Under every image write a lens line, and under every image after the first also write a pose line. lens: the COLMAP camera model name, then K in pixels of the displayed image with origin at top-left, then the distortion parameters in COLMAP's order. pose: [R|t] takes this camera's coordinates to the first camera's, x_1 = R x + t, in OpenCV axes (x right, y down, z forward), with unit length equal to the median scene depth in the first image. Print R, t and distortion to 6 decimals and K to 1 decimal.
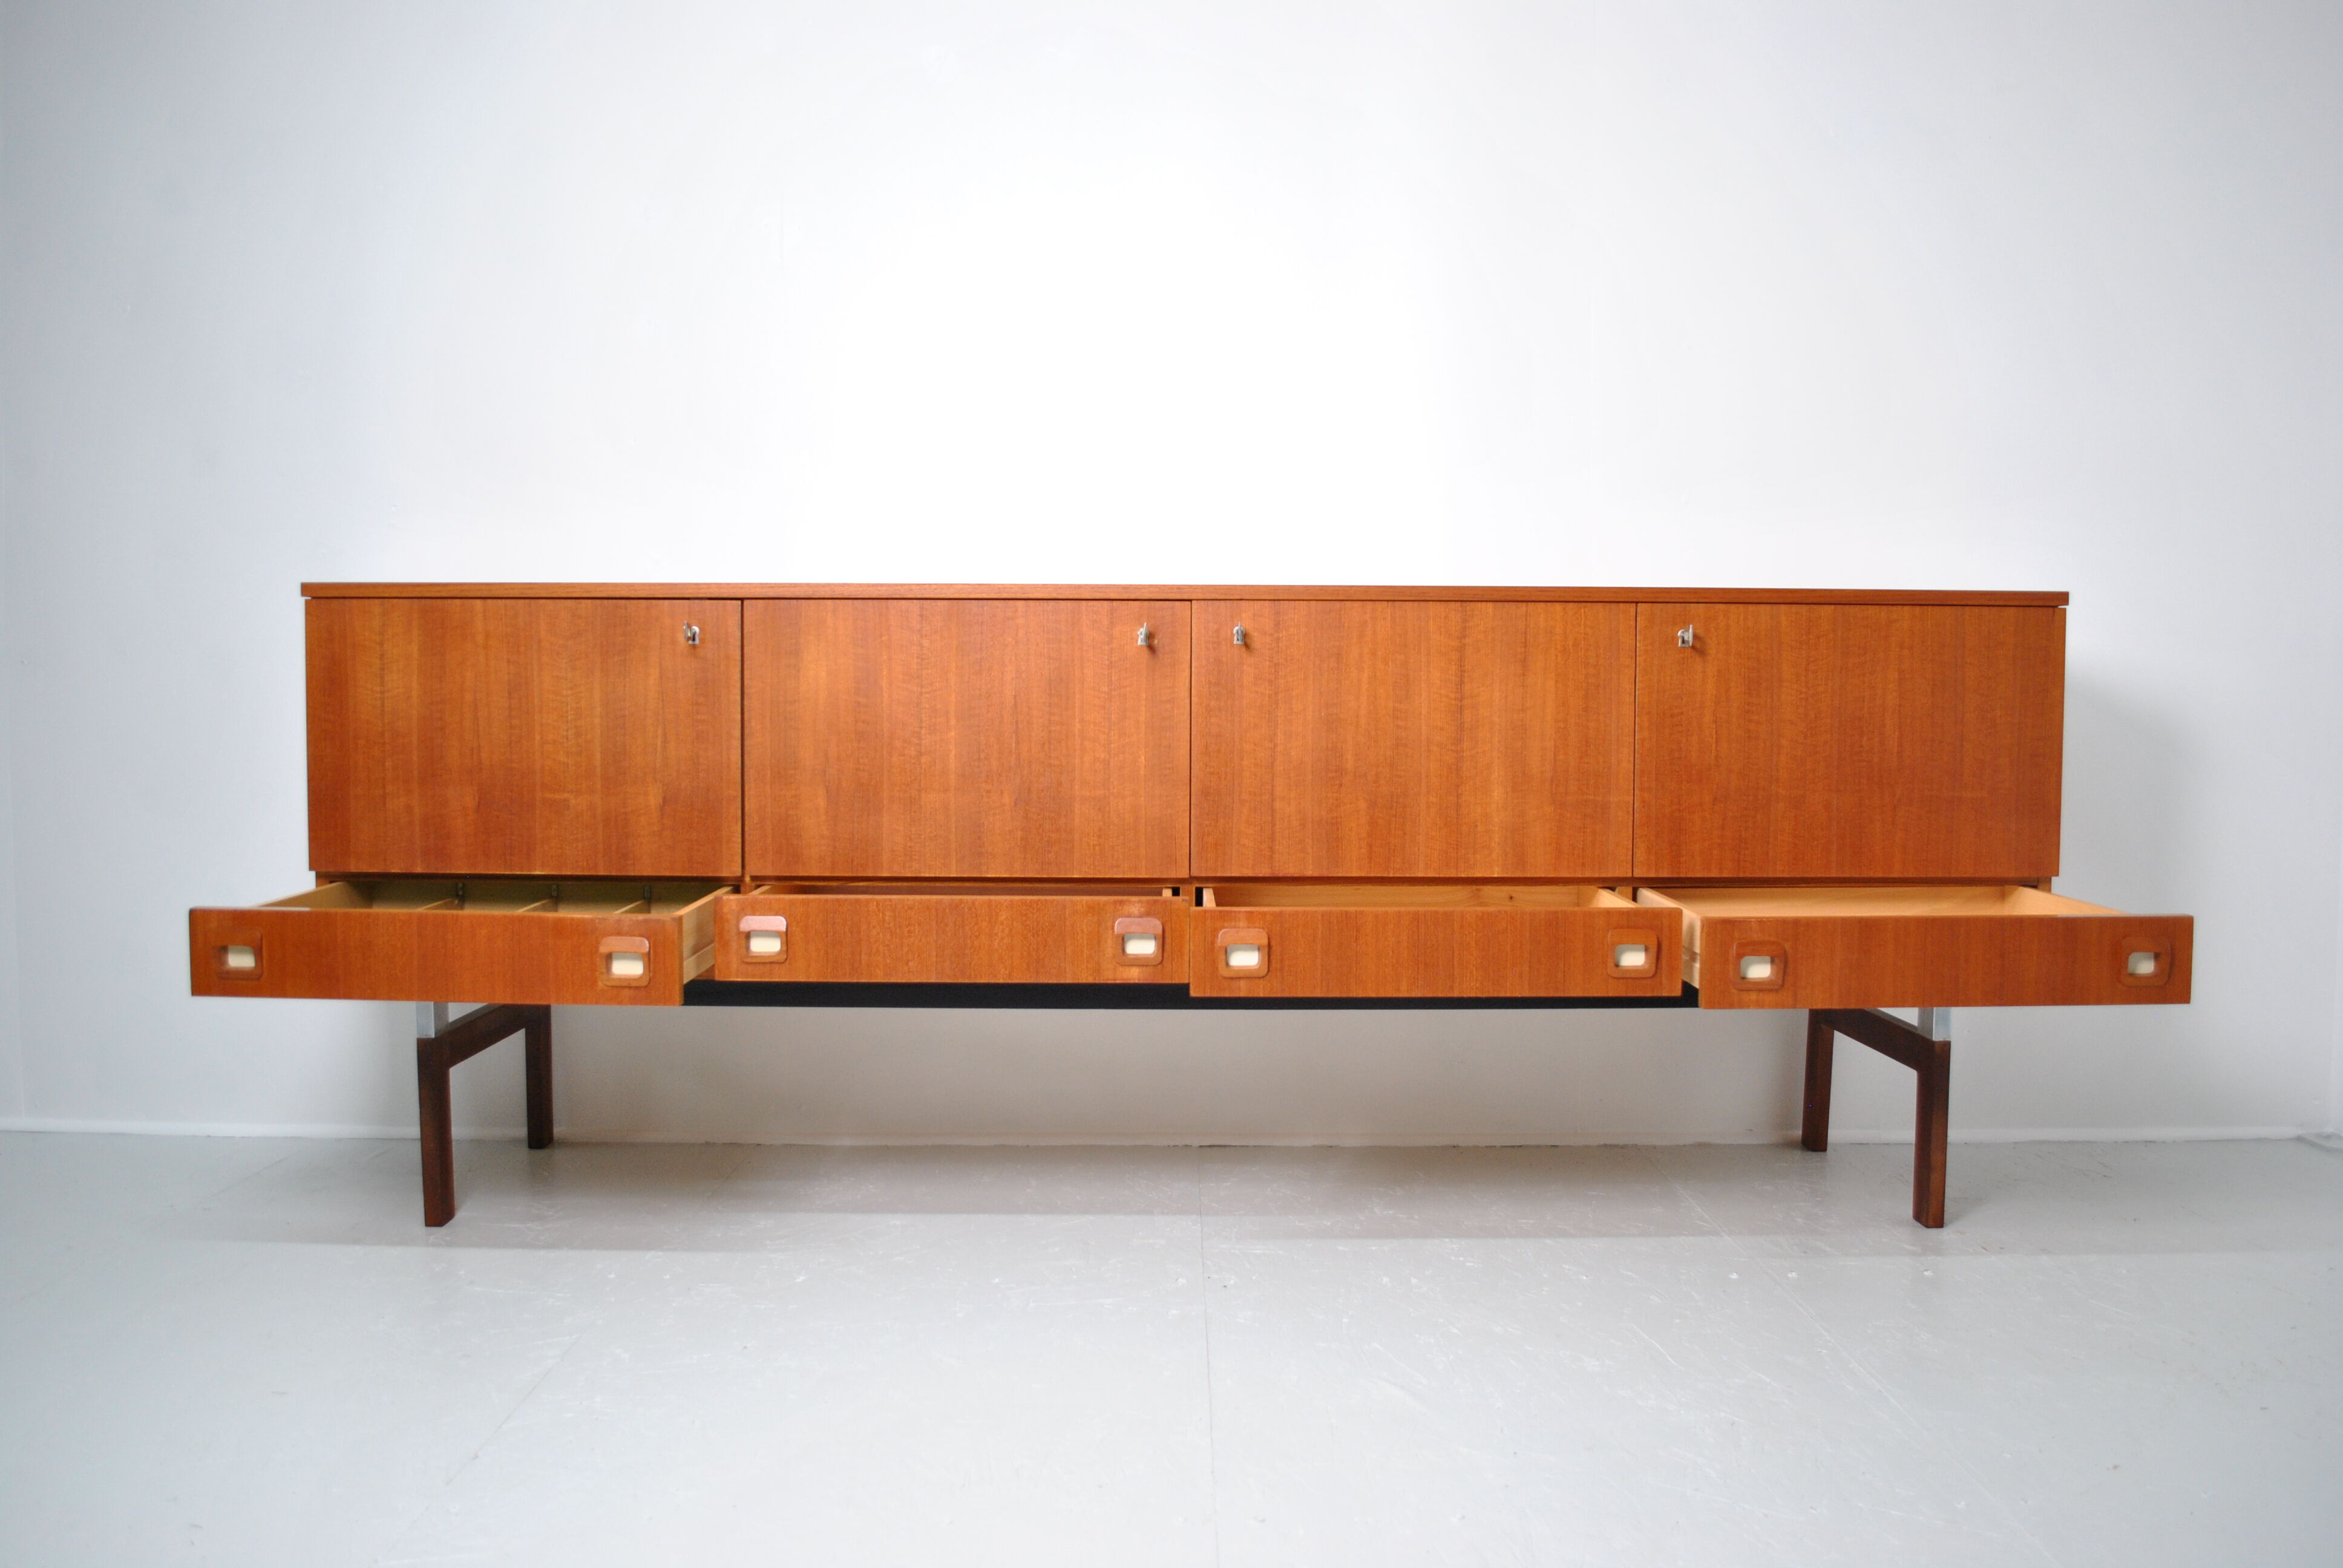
lens RADIAL K [[1854.0, 0, 1153.0], [0, 1854.0, 785.4], [0, 0, 1]] dist [-0.086874, 0.012073]
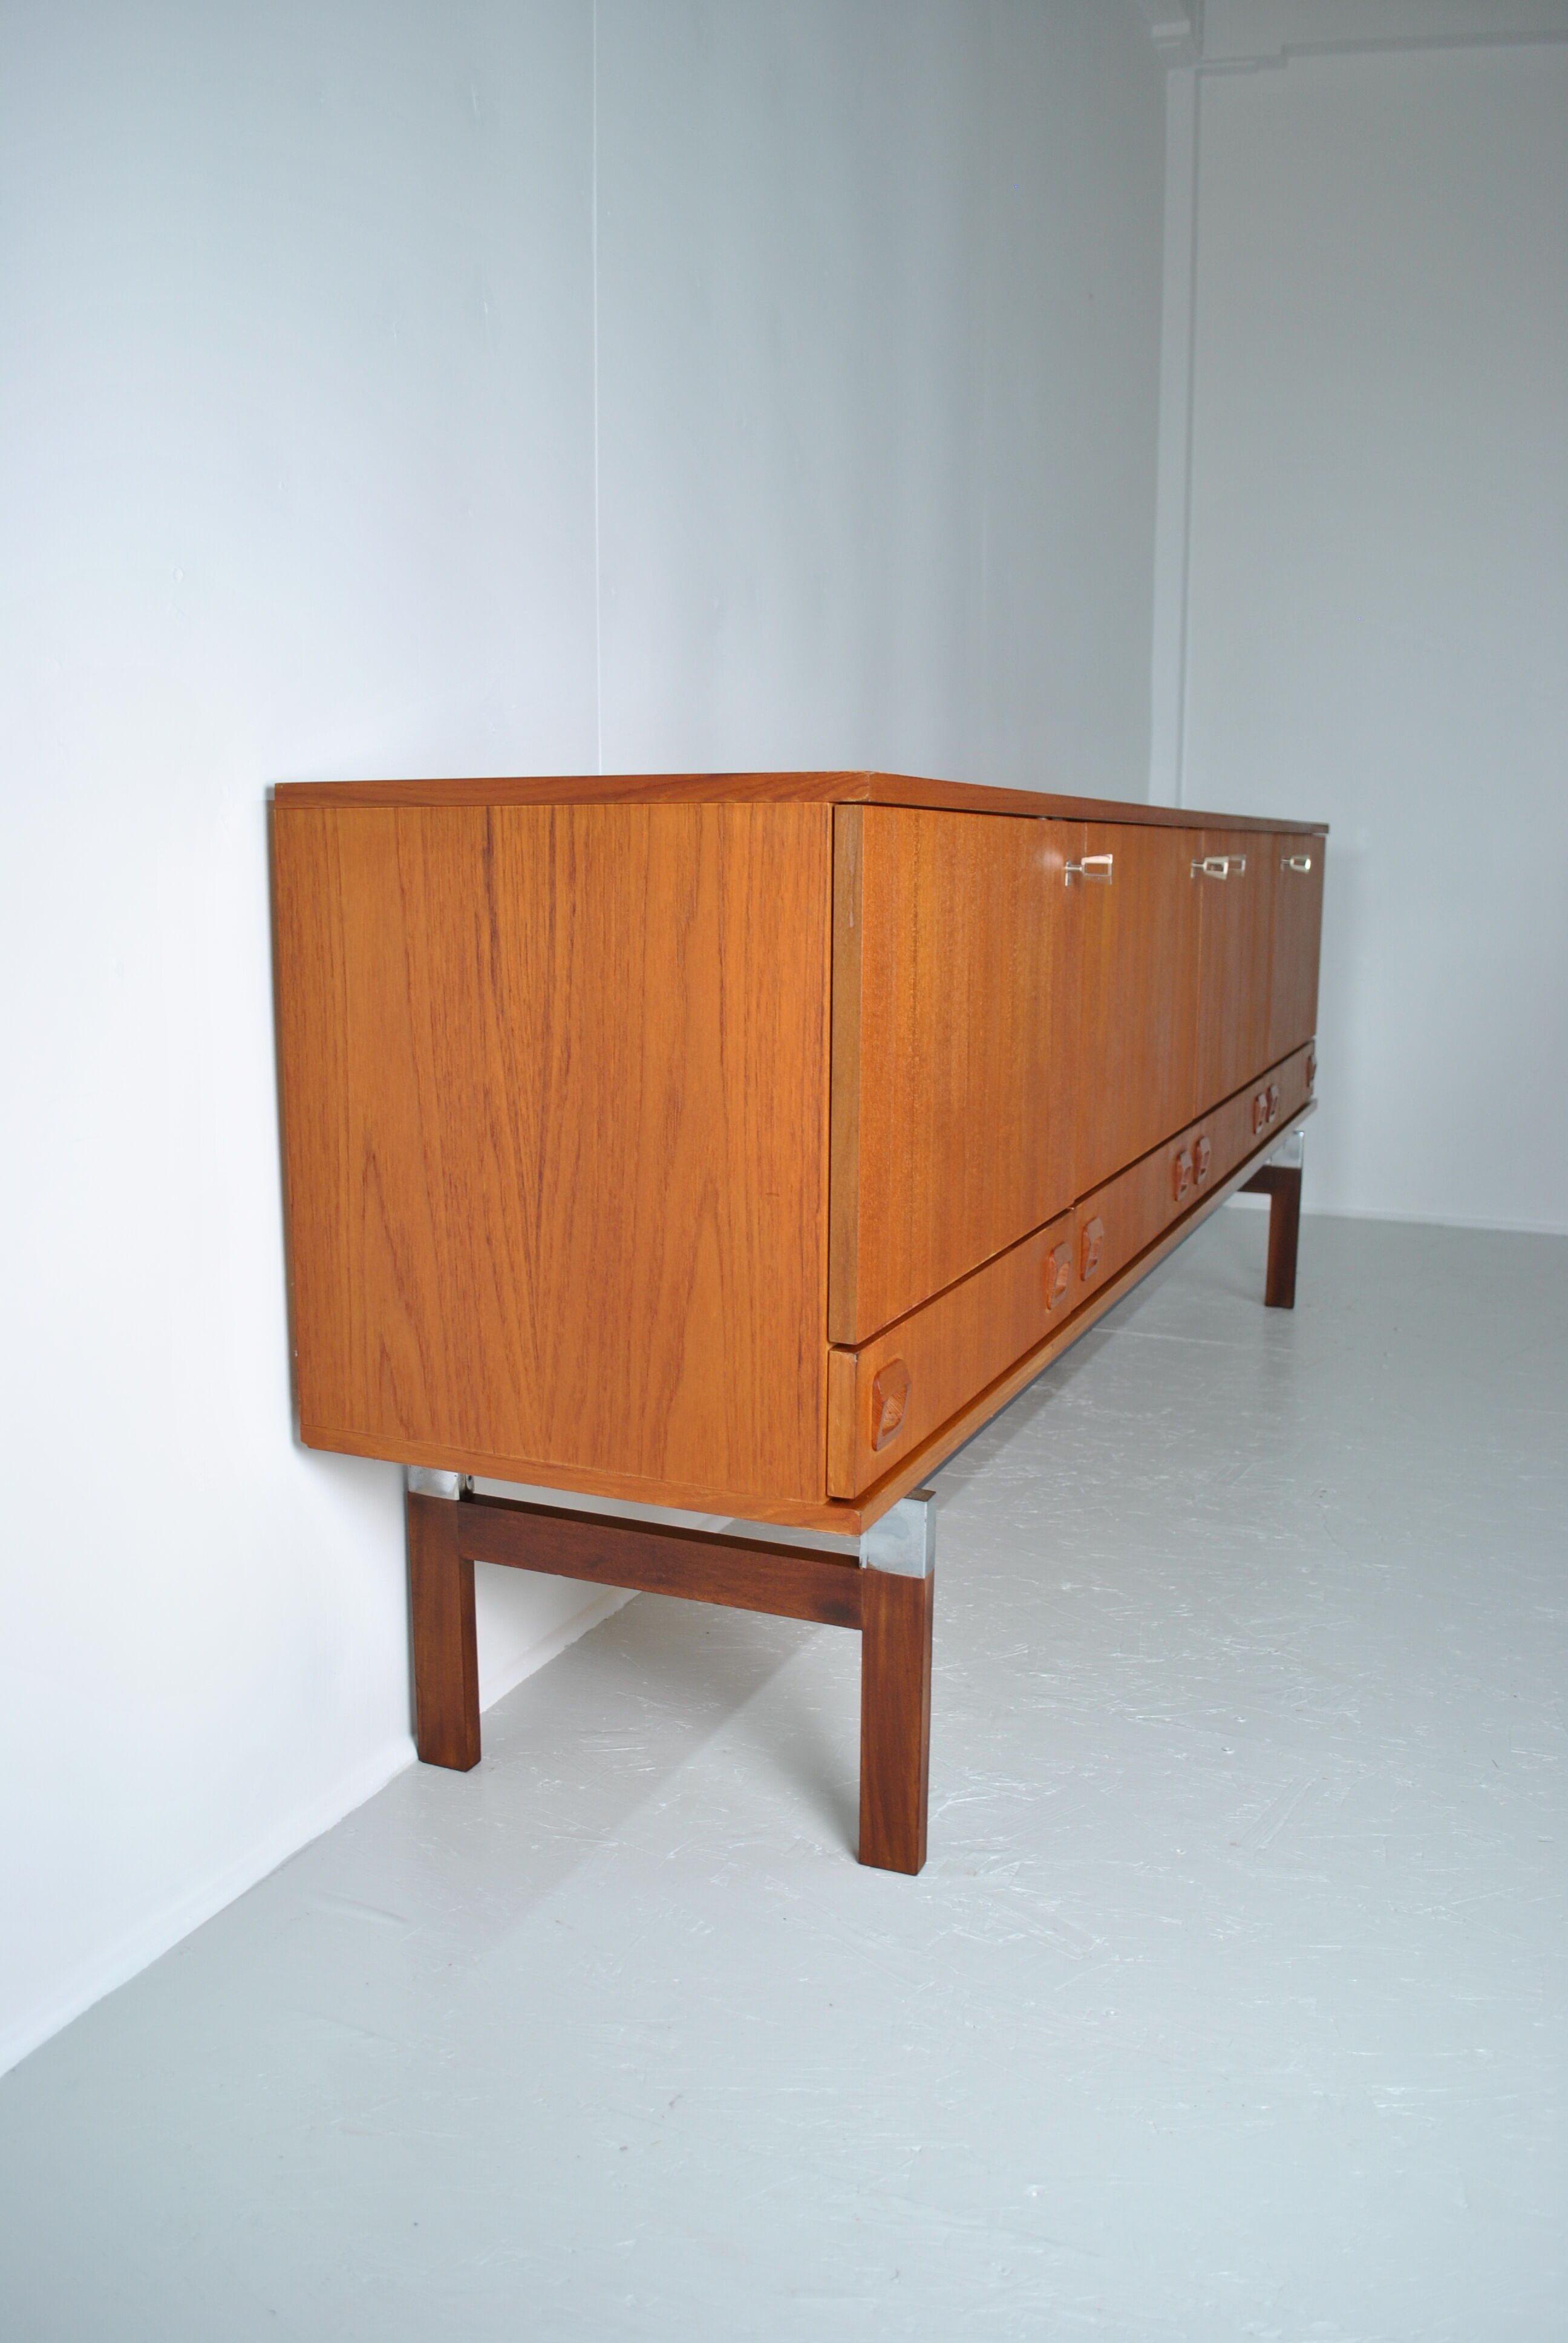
lens RADIAL K [[1854.0, 0, 774.1], [0, 1854.0, 1161.0], [0, 0, 1]] dist [-0.086874, 0.012073]
pose [[0.403802, -0.155807, 0.901481, -0.936371], [0.049077, 0.987661, 0.148718, -0.082651], [-0.913529, -0.015811, 0.406466, 0.812265]]
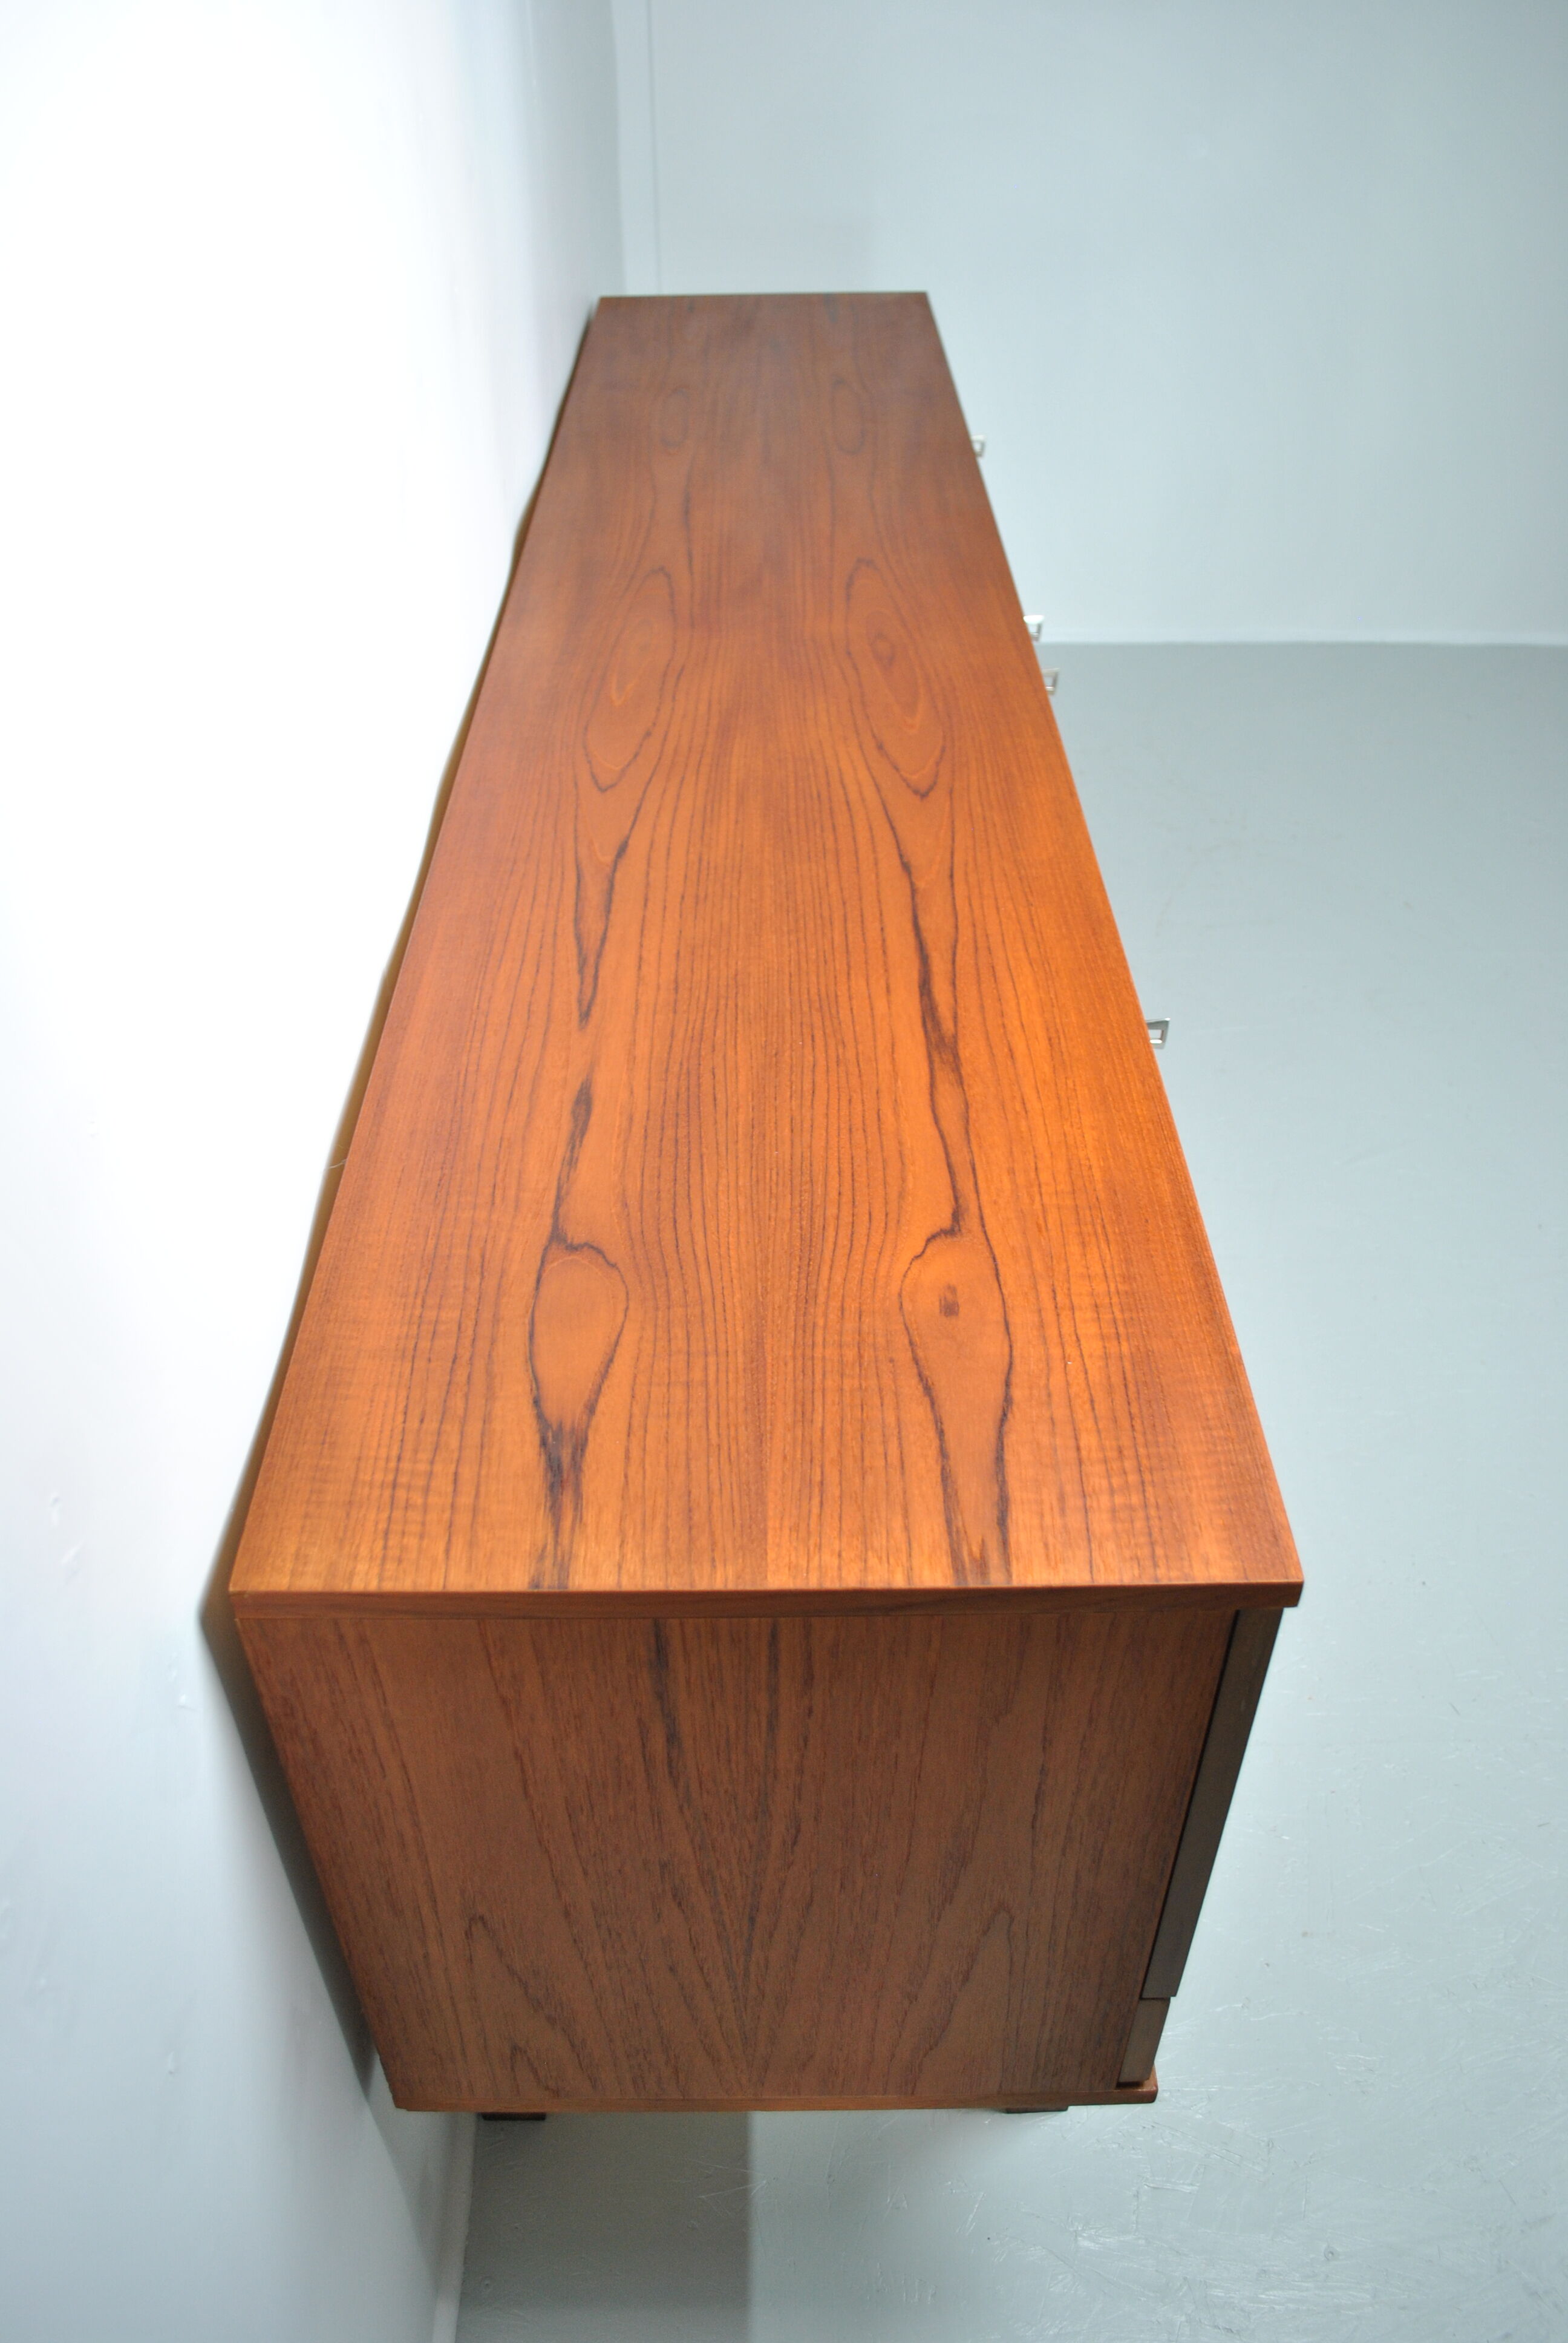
lens RADIAL K [[1854.0, 0, 782.6], [0, 1854.0, 1152.9], [0, 0, 1]] dist [-0.086874, 0.012073]
pose [[-0.005861, -0.621702, 0.783232, -0.679573], [0.060720, 0.781579, 0.620845, -0.387537], [-0.998138, 0.051196, 0.033169, 1.071806]]
